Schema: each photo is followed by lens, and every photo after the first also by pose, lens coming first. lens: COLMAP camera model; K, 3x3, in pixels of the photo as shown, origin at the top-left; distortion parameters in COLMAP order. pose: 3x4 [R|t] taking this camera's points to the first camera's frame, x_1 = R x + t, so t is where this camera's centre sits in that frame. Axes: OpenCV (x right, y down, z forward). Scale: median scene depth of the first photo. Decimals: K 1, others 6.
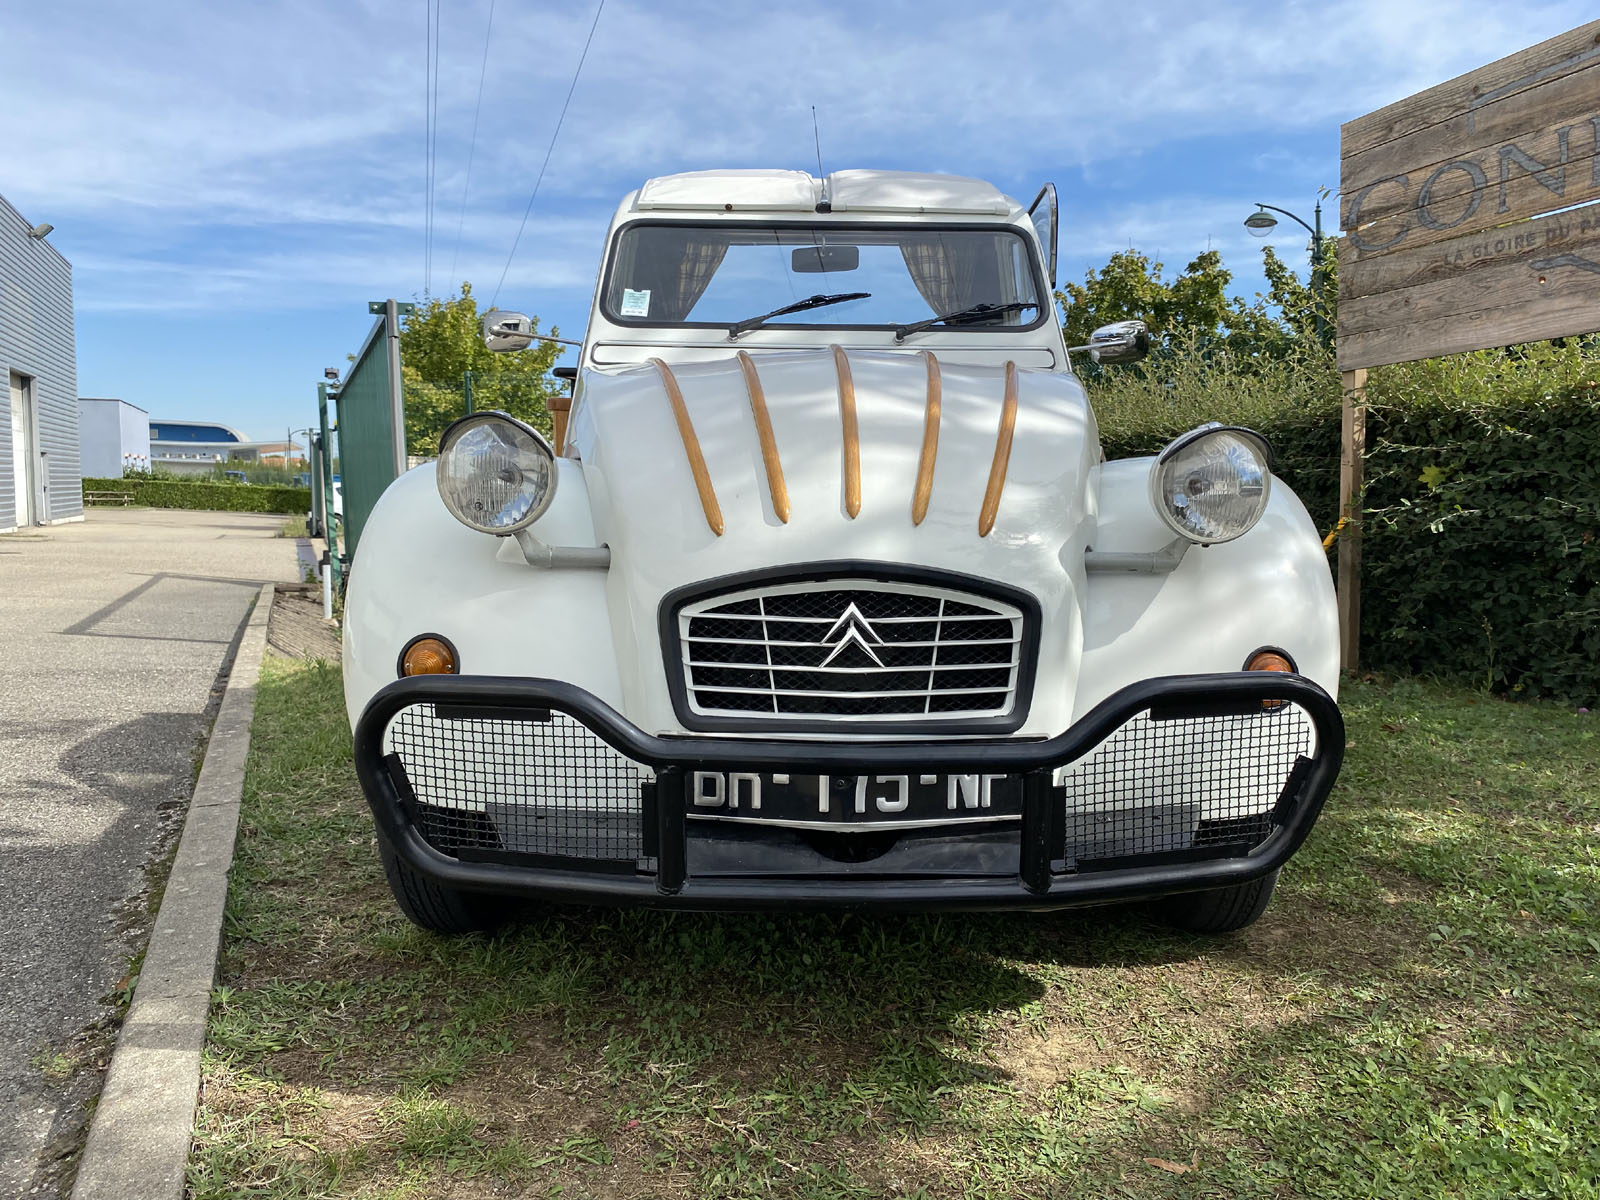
lens RADIAL K [[1218.2, 0, 800.2], [0, 1218.2, 601.6], [0, 0, 1]] dist [0.012090, -0.005399]
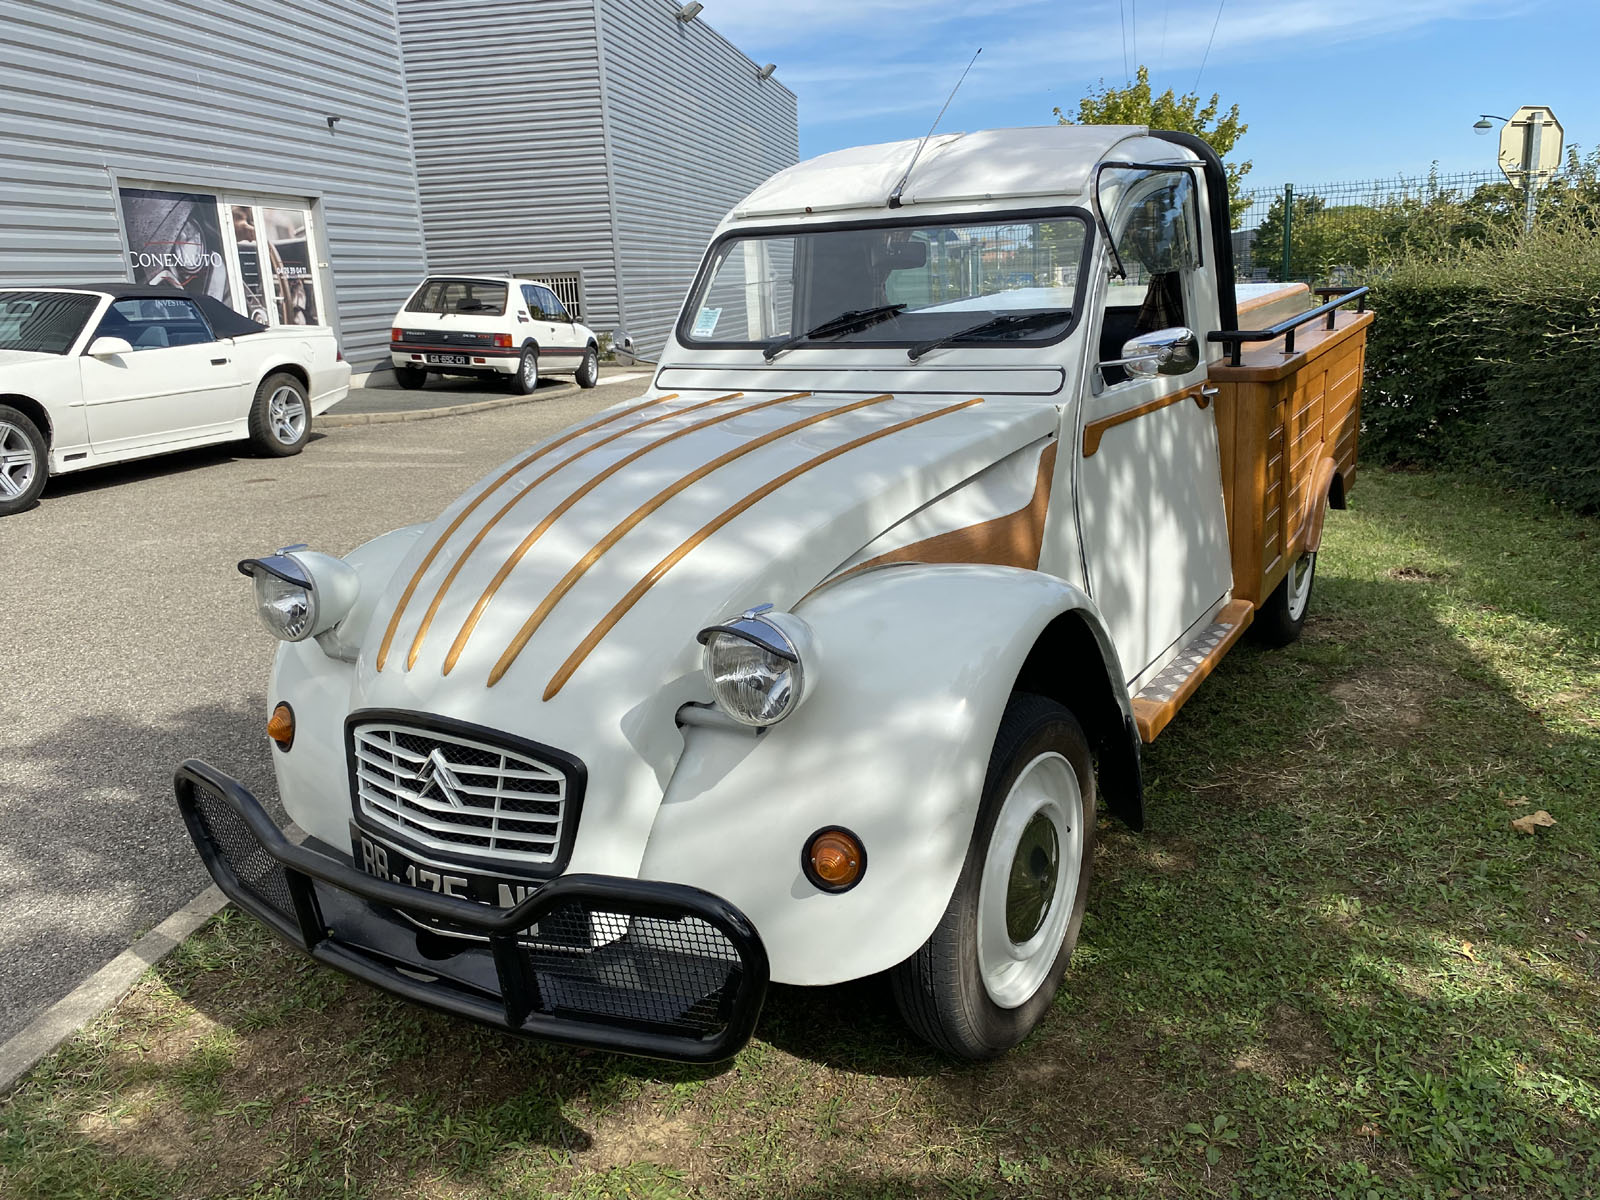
lens RADIAL K [[1218.2, 0, 799.3], [0, 1218.2, 597.1], [0, 0, 1]] dist [0.012090, -0.005399]
pose [[0.839290, 0.096545, -0.535044, 0.931350], [-0.003405, 0.985021, 0.172398, -0.340482], [0.543674, -0.142870, 0.827047, 0.230015]]
